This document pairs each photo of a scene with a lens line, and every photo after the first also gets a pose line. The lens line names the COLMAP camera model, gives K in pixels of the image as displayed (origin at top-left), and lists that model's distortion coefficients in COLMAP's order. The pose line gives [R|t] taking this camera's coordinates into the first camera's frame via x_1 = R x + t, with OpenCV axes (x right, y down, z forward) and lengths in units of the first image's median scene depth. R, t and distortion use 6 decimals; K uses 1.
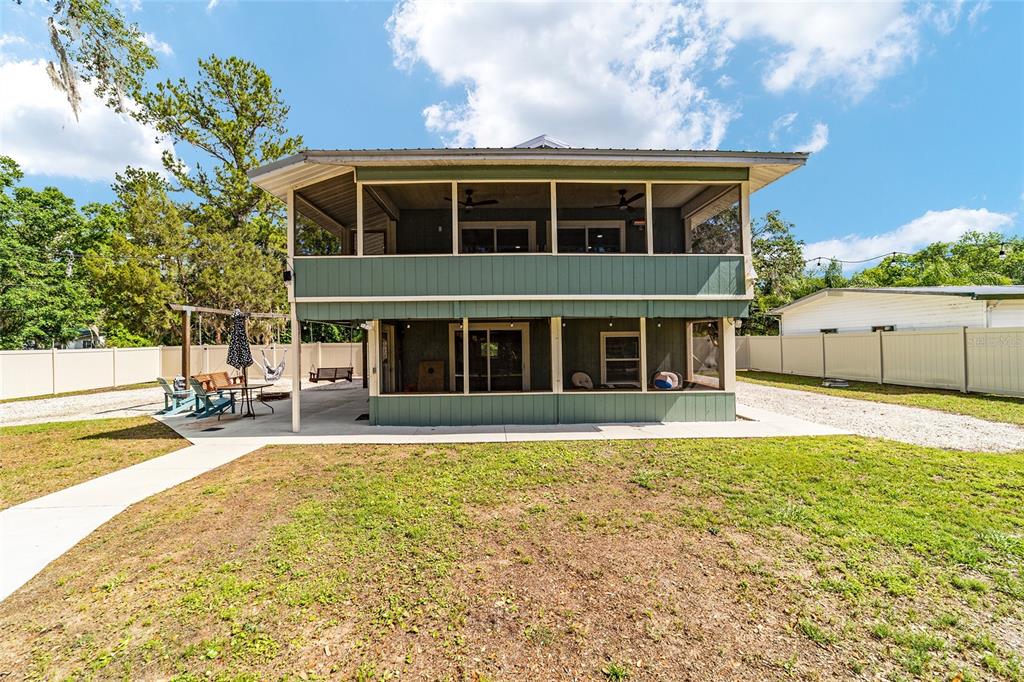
lens RADIAL K [[390.8, 0, 509.5], [0, 390.8, 339.5], [0, 0, 1]] dist [-0.020985, 0.009491]
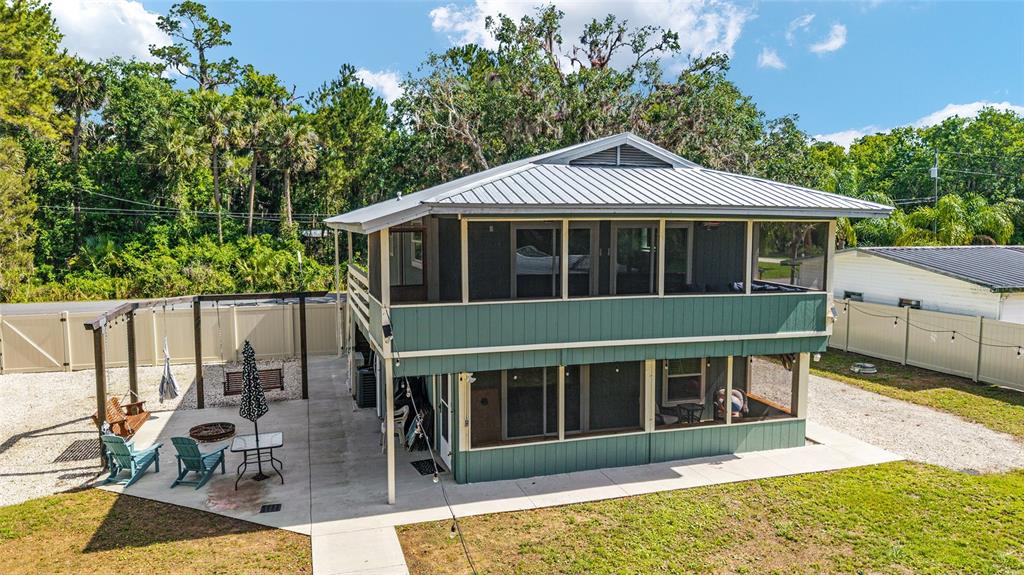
lens RADIAL K [[684.4, 0, 512.0], [0, 684.4, 287.5], [0, 0, 1]] dist [0.008726, -0.002362]
pose [[0.959481, -0.013252, 0.281460, -0.685787], [-0.017037, 0.994337, 0.104896, -0.395194], [-0.281256, -0.105441, 0.953822, -0.482023]]
